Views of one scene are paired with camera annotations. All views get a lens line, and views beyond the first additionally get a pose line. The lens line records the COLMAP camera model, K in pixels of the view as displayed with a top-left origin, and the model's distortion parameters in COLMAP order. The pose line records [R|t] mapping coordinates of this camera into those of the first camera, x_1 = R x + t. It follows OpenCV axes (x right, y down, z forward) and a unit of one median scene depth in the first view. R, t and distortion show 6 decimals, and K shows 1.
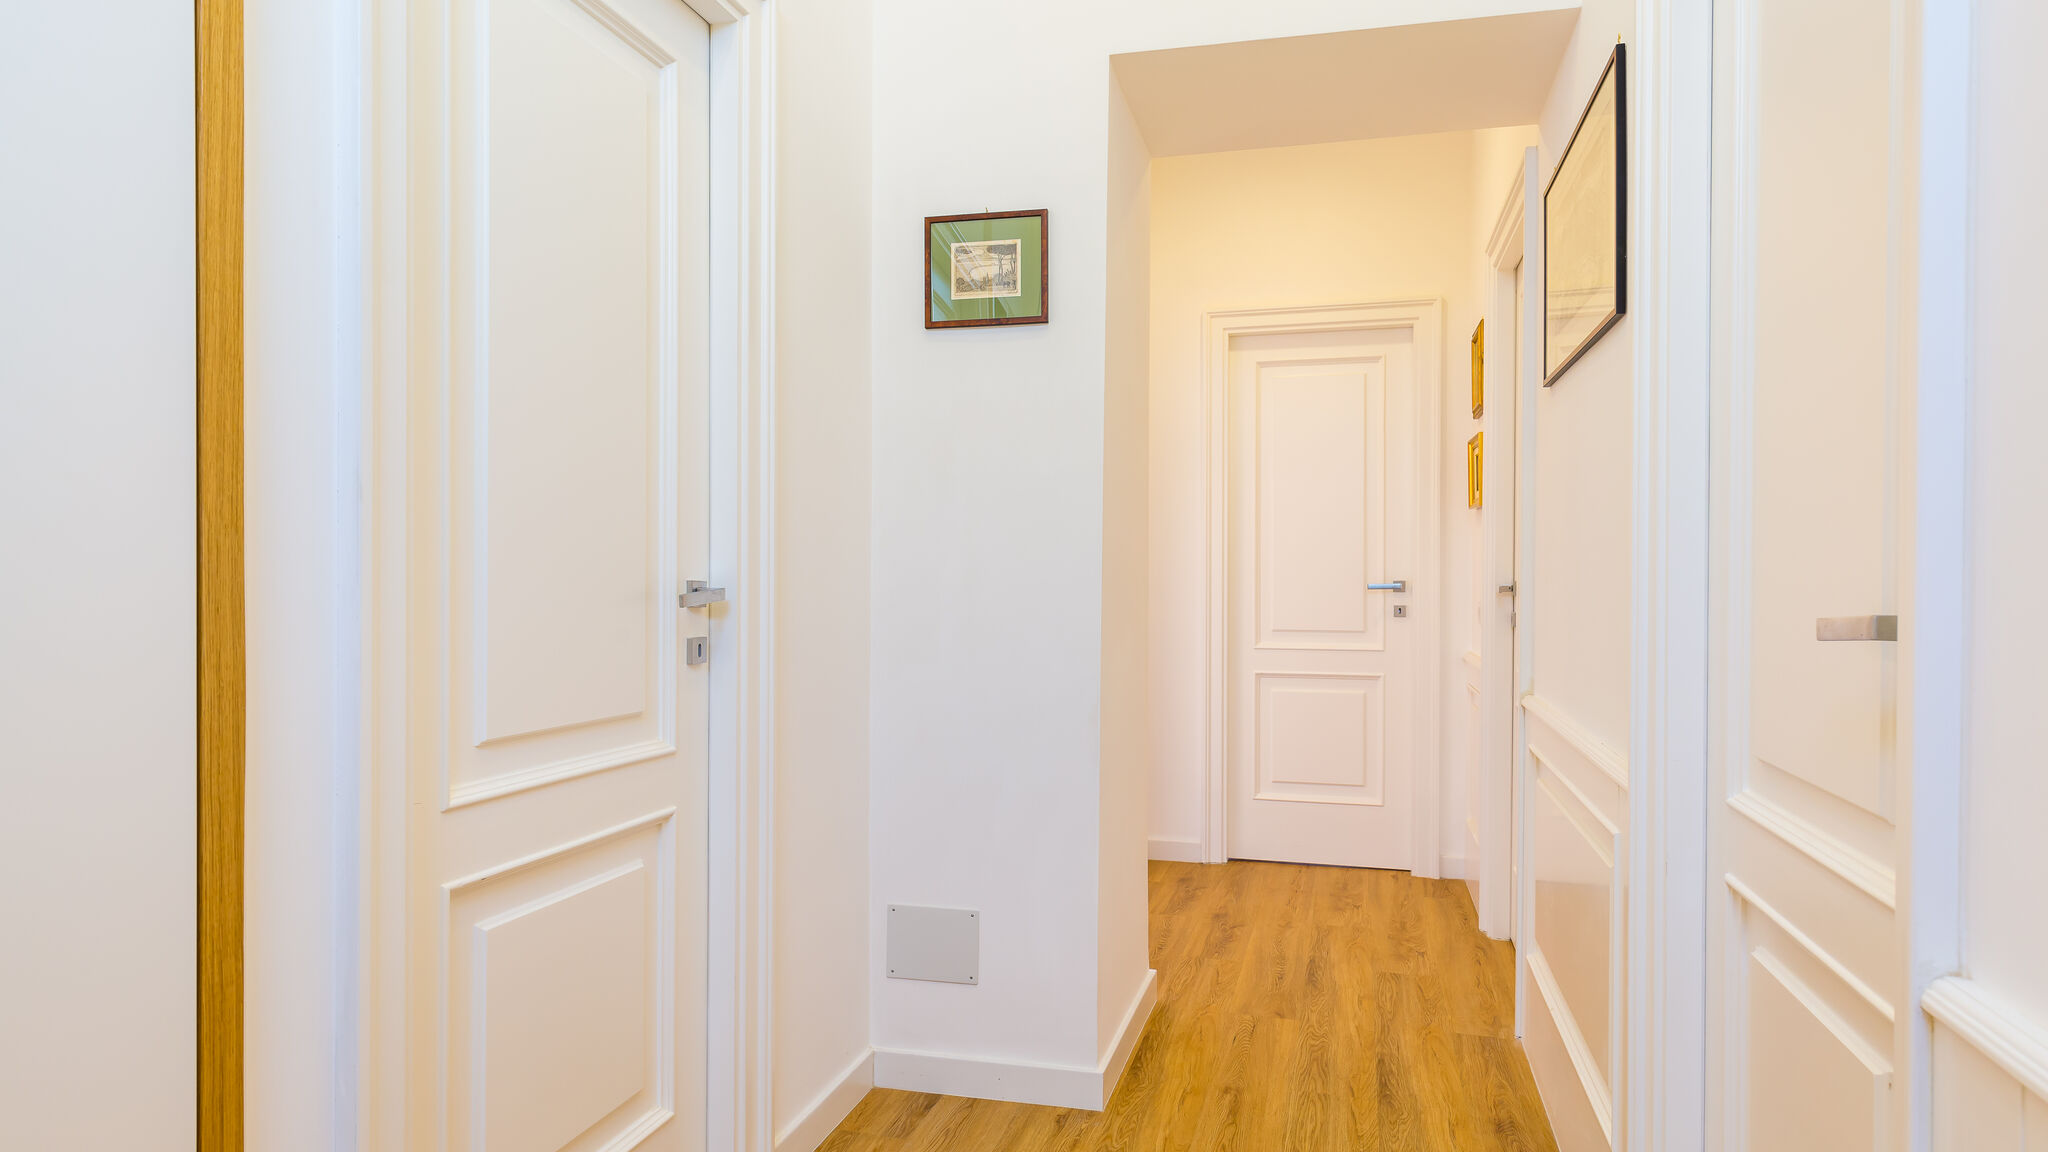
lens RADIAL K [[1087.7, 0, 1028.0], [0, 1087.7, 574.1], [0, 0, 1]] dist [-0.001507, -0.000787]
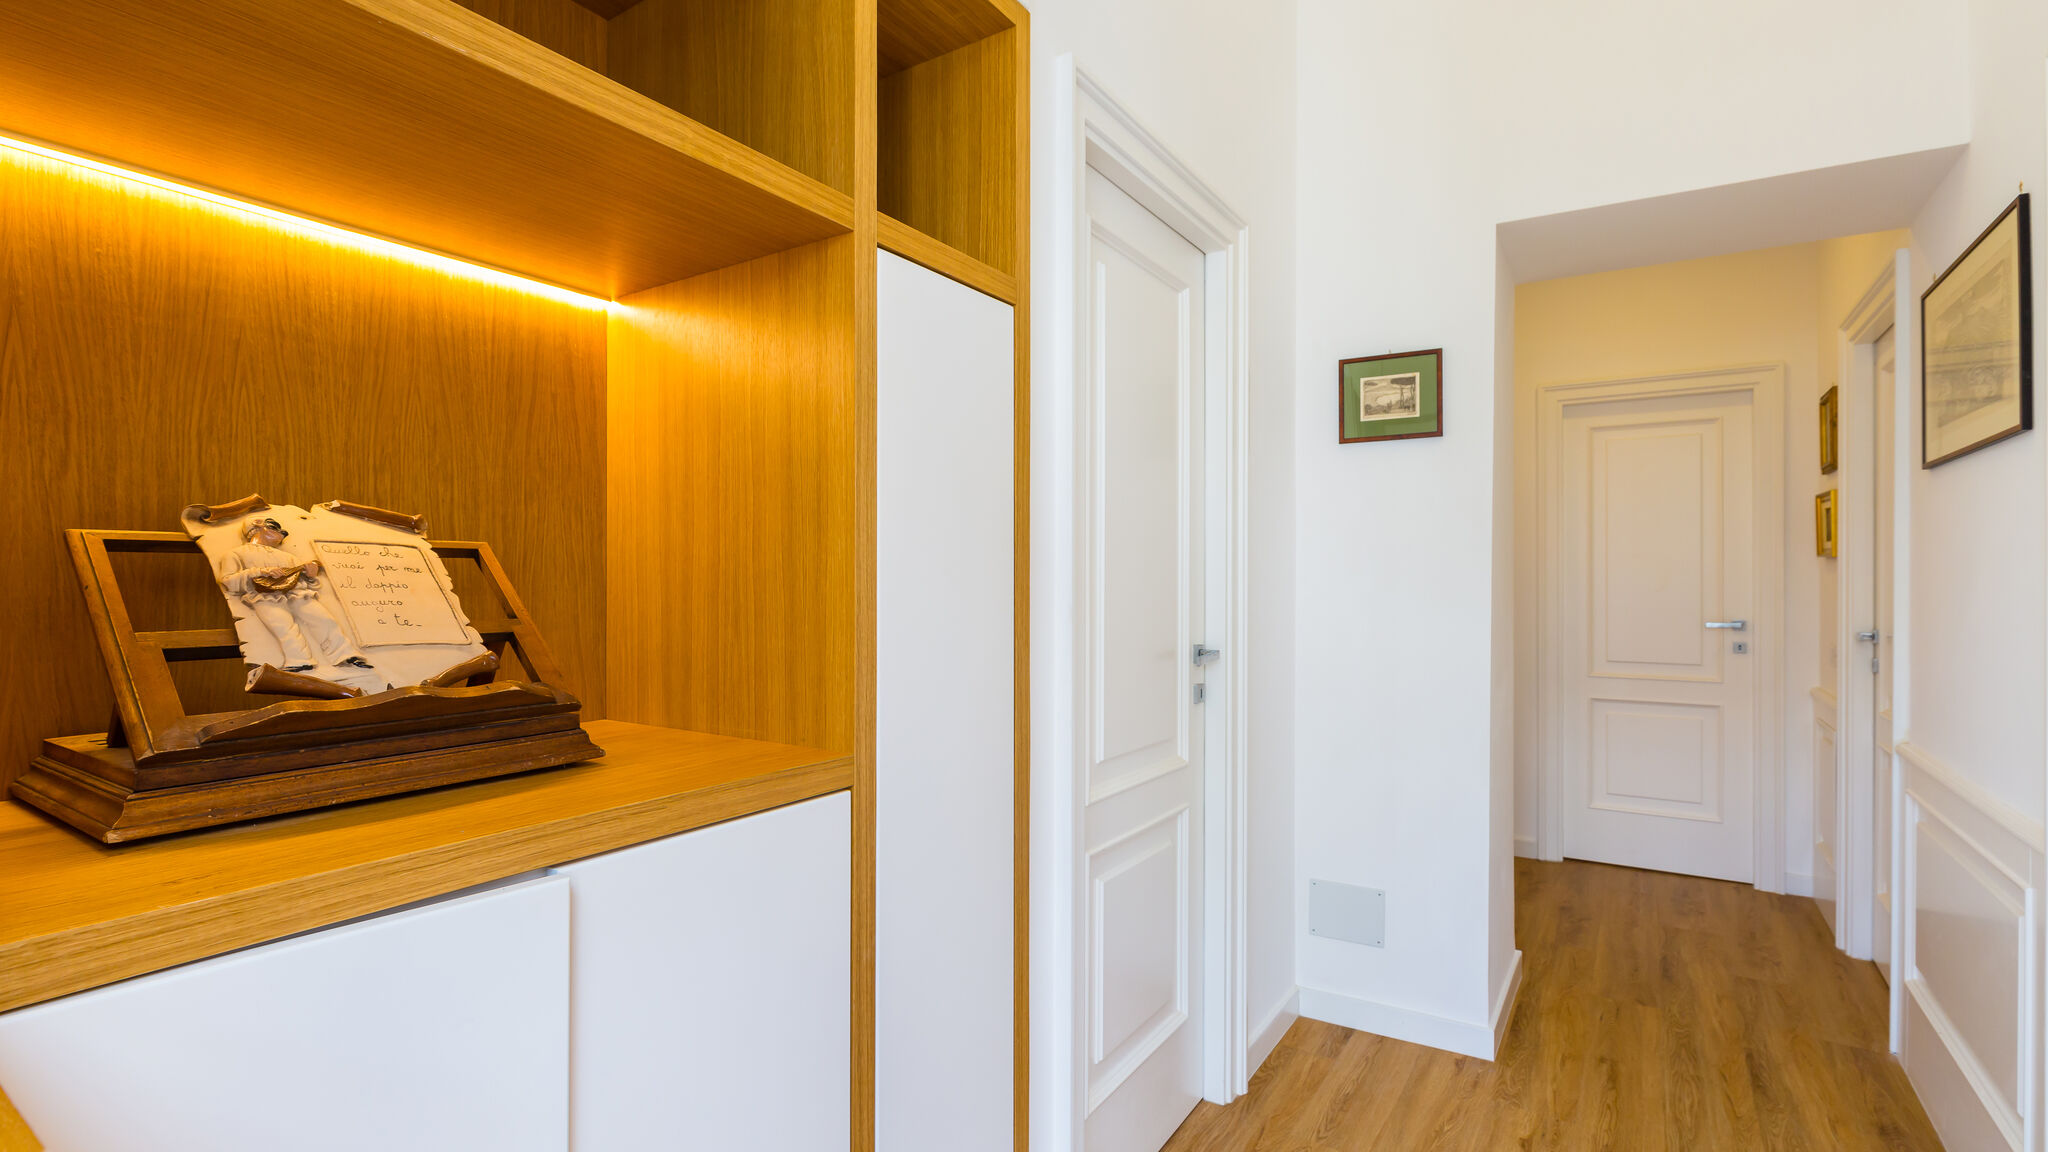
lens RADIAL K [[914.0, 0, 1023.9], [0, 914.0, 569.1], [0, 0, 1]] dist [0.001694, -0.000384]
pose [[0.956166, -0.002025, -0.292819, -0.131452], [0.000237, 0.999981, -0.006141, -0.065326], [0.292826, 0.005802, 0.956148, -0.164403]]
